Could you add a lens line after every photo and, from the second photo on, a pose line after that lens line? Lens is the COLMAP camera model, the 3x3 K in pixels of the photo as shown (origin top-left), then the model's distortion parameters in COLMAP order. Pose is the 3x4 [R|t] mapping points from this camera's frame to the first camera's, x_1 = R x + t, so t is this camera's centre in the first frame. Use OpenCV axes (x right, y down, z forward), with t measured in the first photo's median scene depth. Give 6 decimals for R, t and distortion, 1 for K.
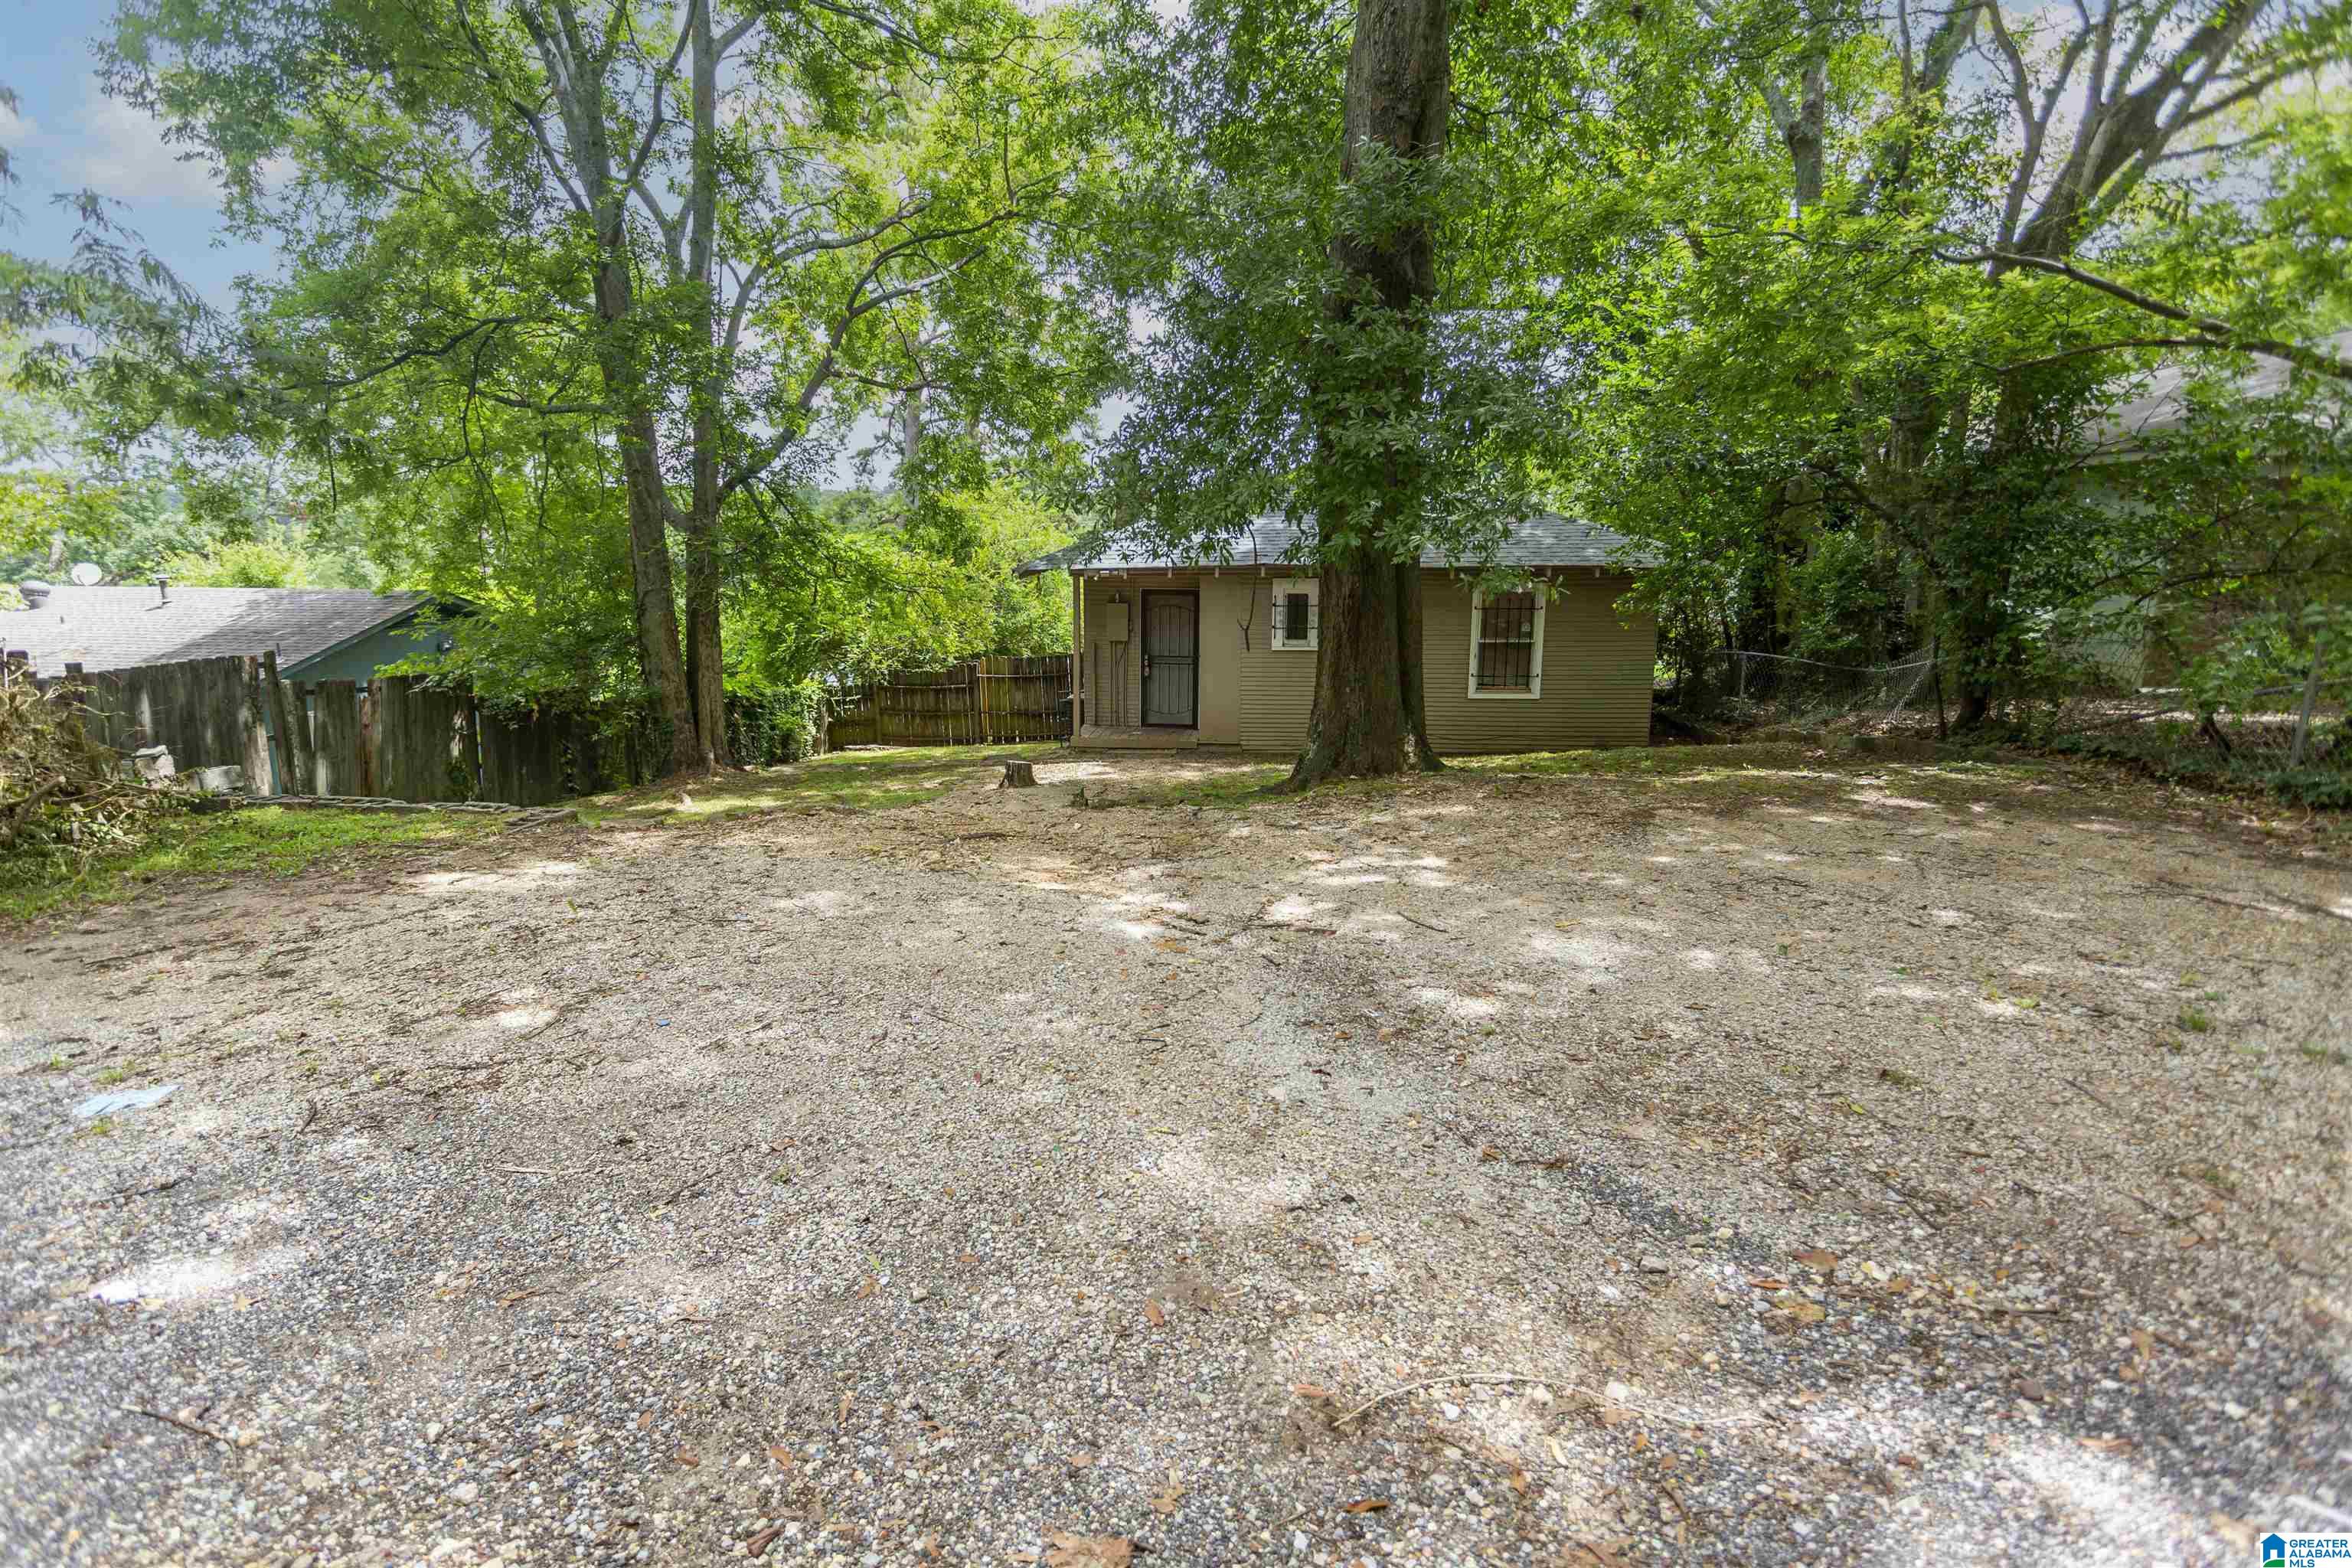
lens RADIAL K [[1122.7, 0, 1172.1], [0, 1122.7, 797.9], [0, 0, 1]] dist [0.003937, 0.001919]
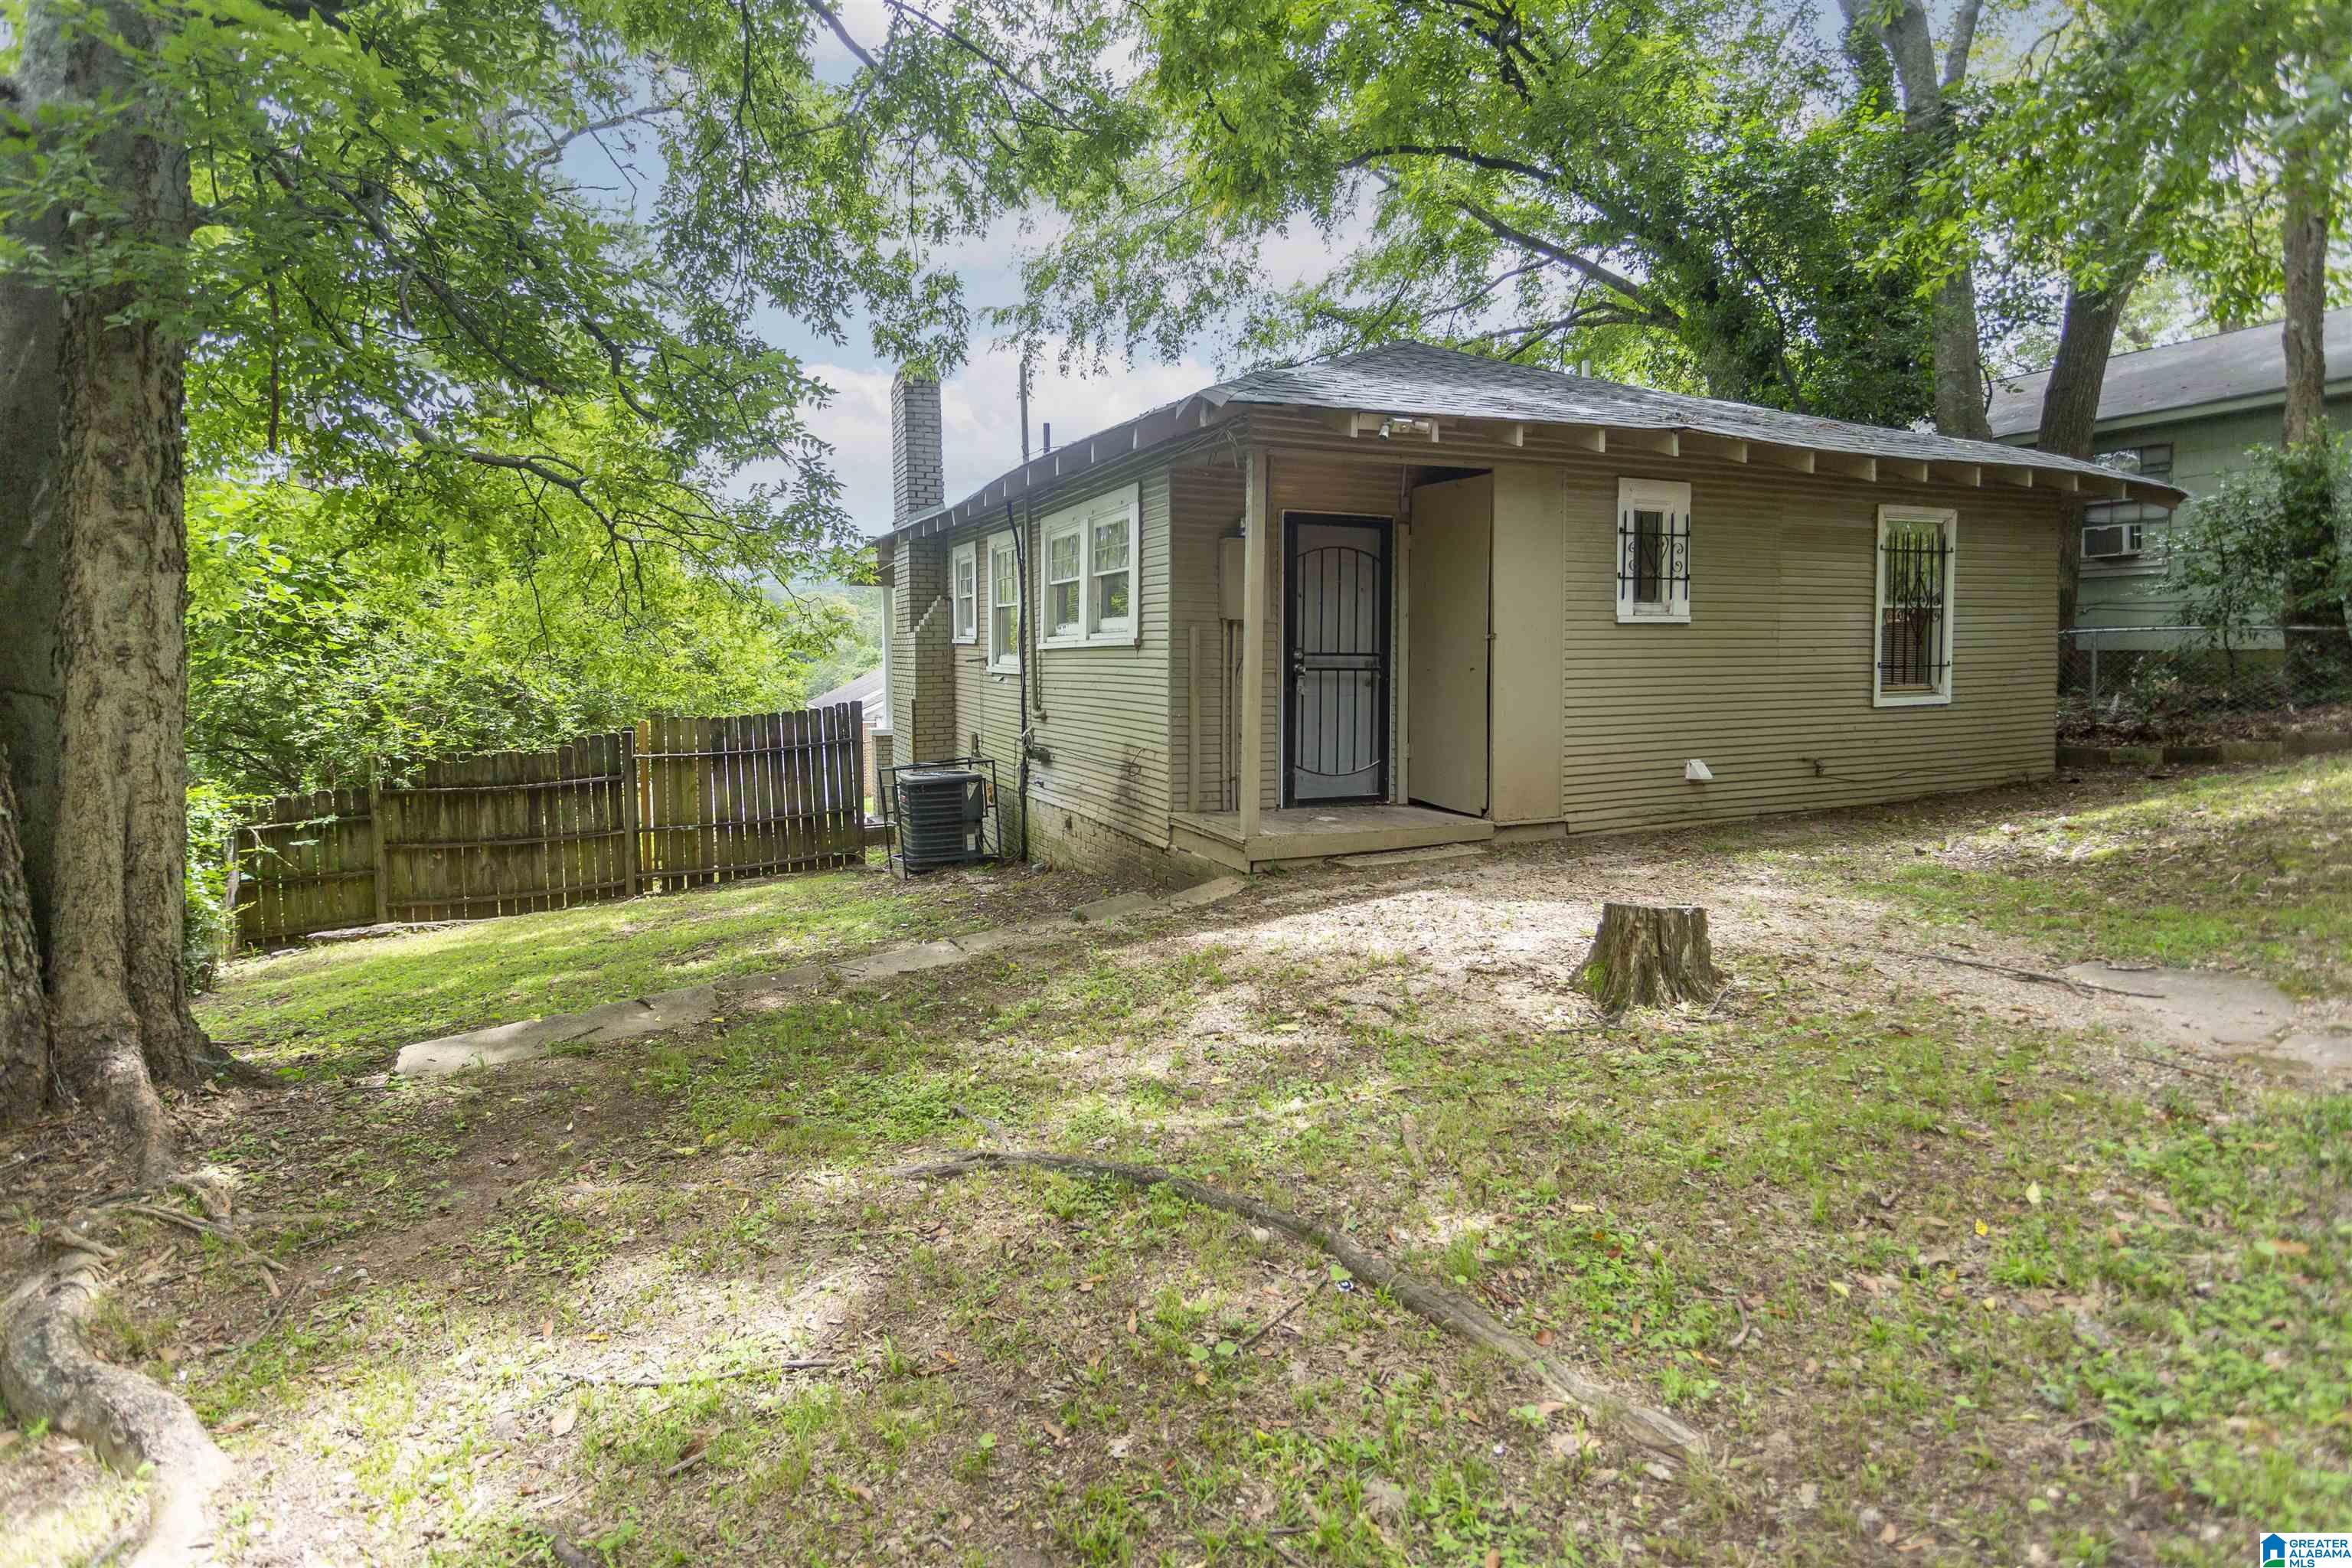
lens RADIAL K [[1122.7, 0, 1138.6], [0, 1122.7, 678.5], [0, 0, 1]] dist [0.003937, 0.001919]
pose [[0.870522, -0.016594, 0.491850, -0.334219], [0.114324, 0.978909, -0.169316, -0.049305], [-0.478666, 0.203624, 0.854059, 0.693135]]
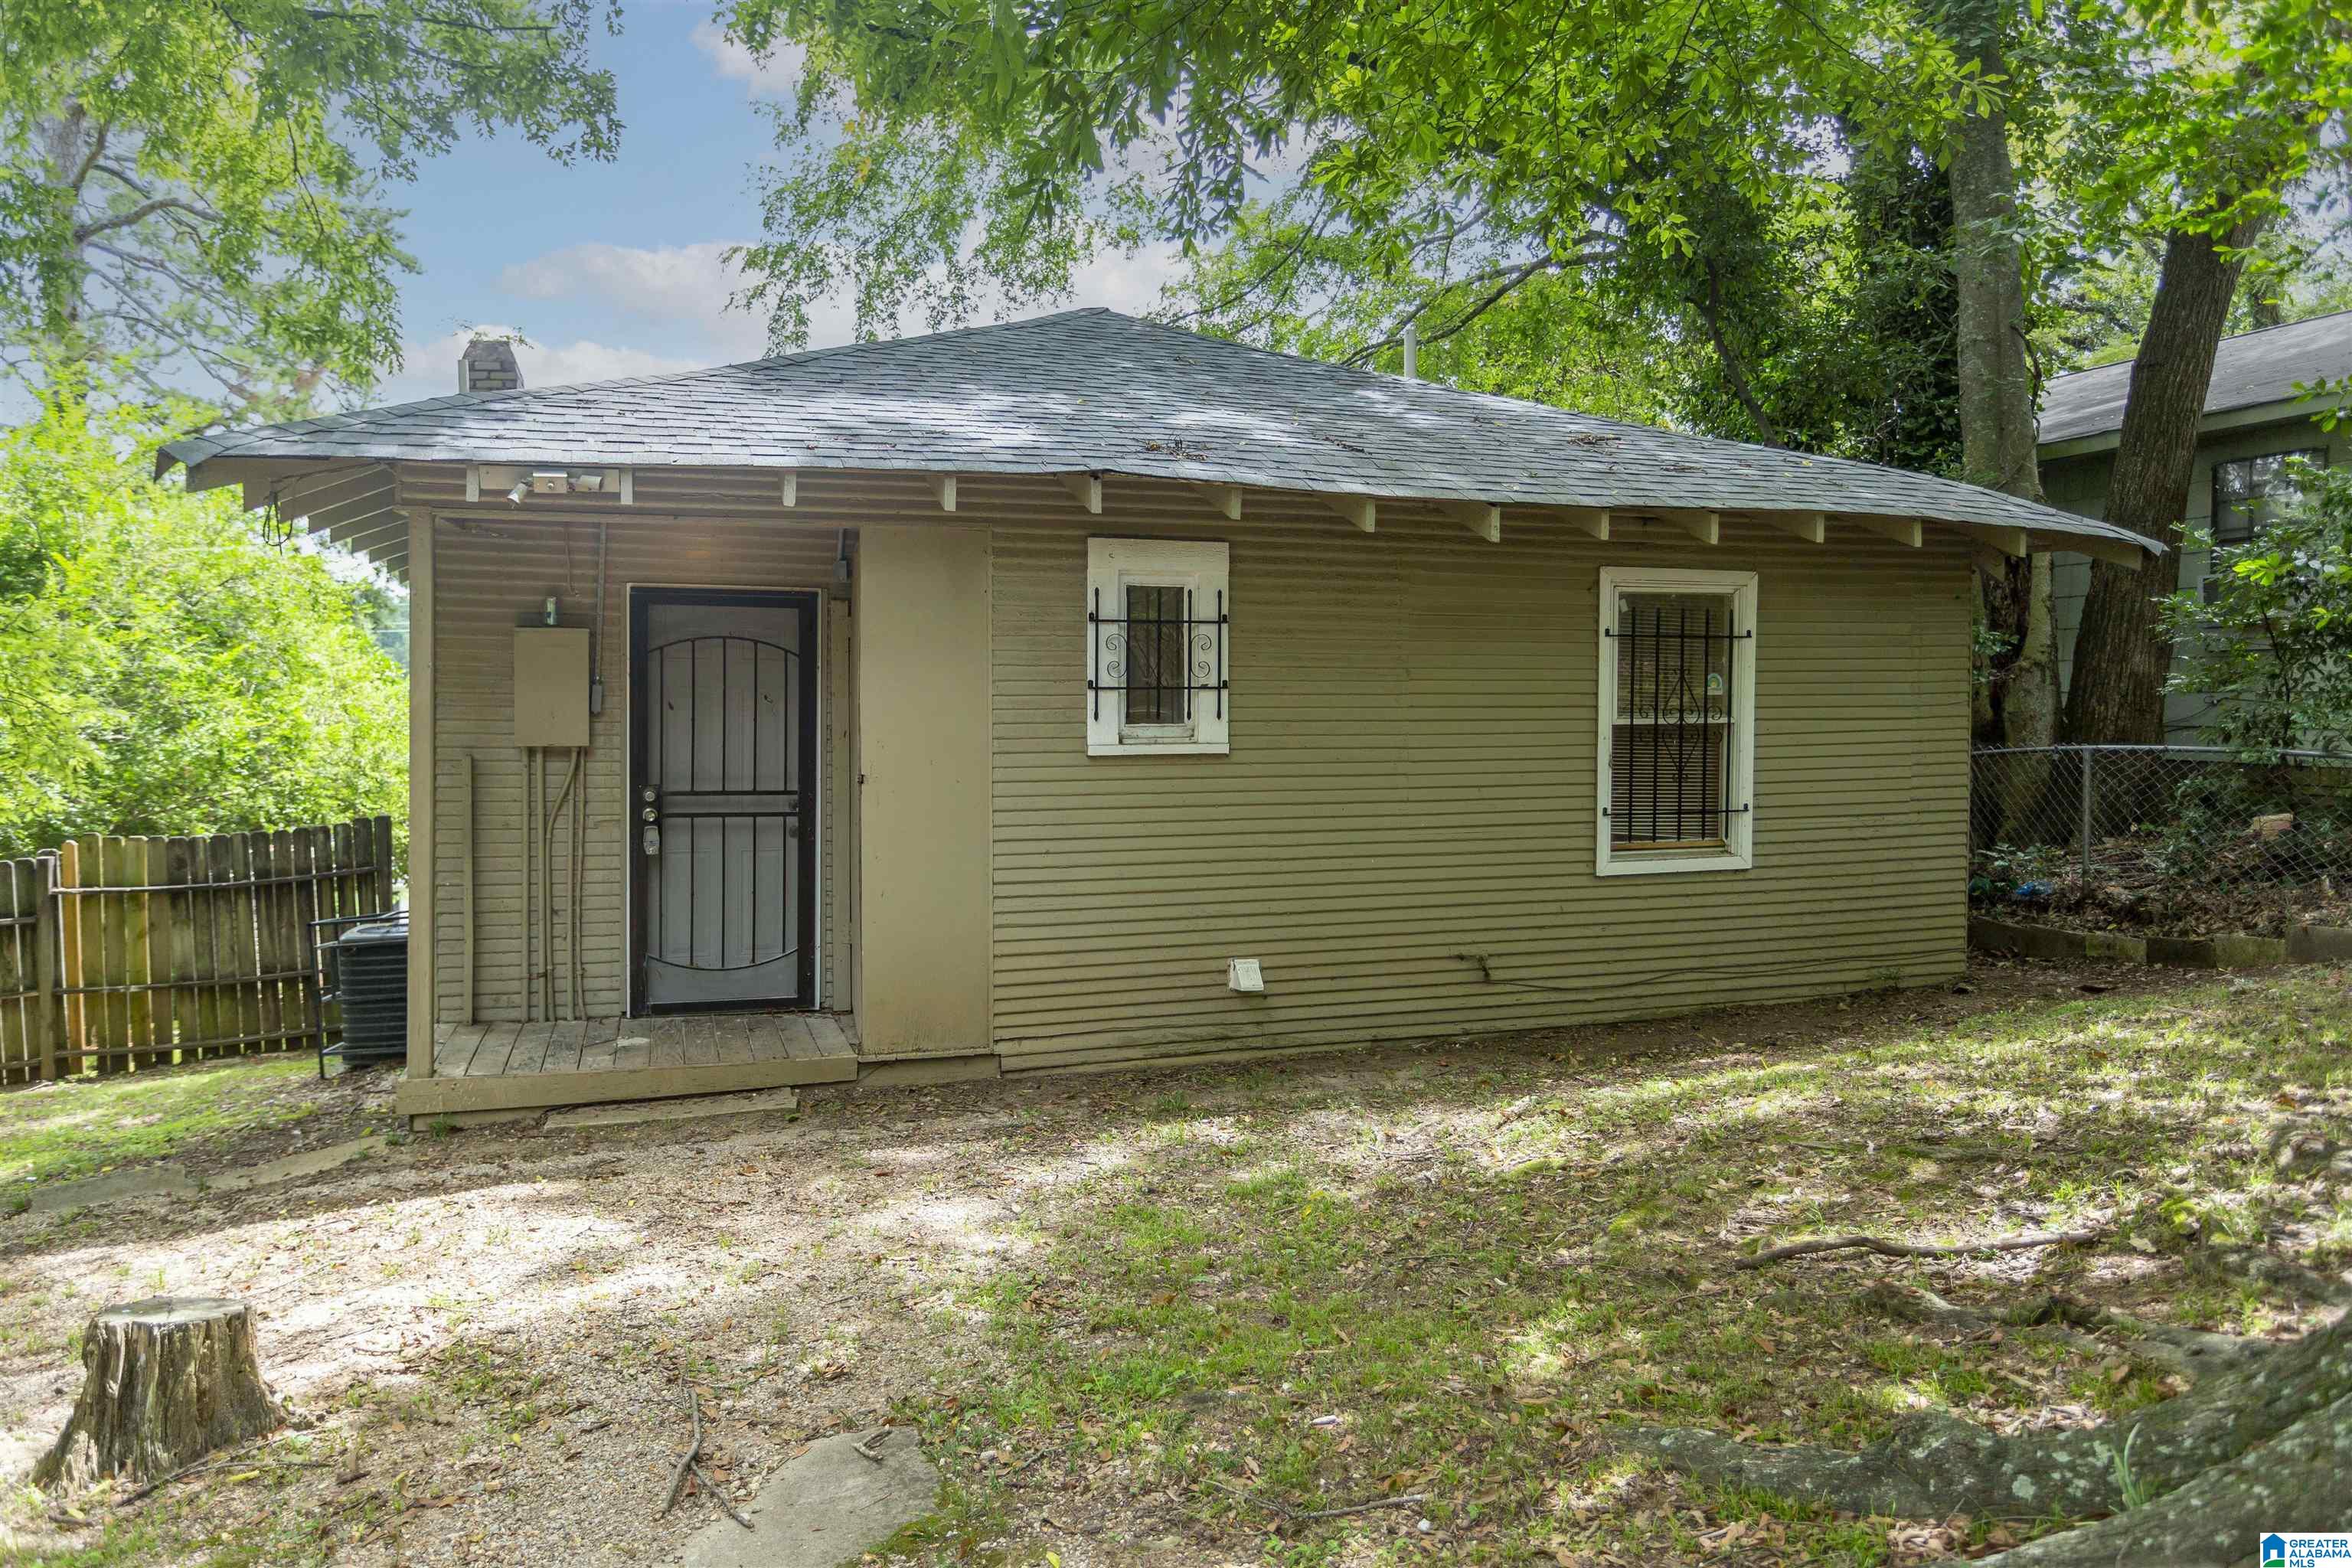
lens RADIAL K [[1551.1, 0, 1114.9], [0, 1551.1, 727.2], [0, 0, 1]] dist [-0.005589, 0.010497]
pose [[0.912192, -0.007044, 0.409702, -0.088987], [0.087217, 0.980279, -0.177333, -0.059864], [-0.400372, 0.197495, 0.894817, 0.598808]]
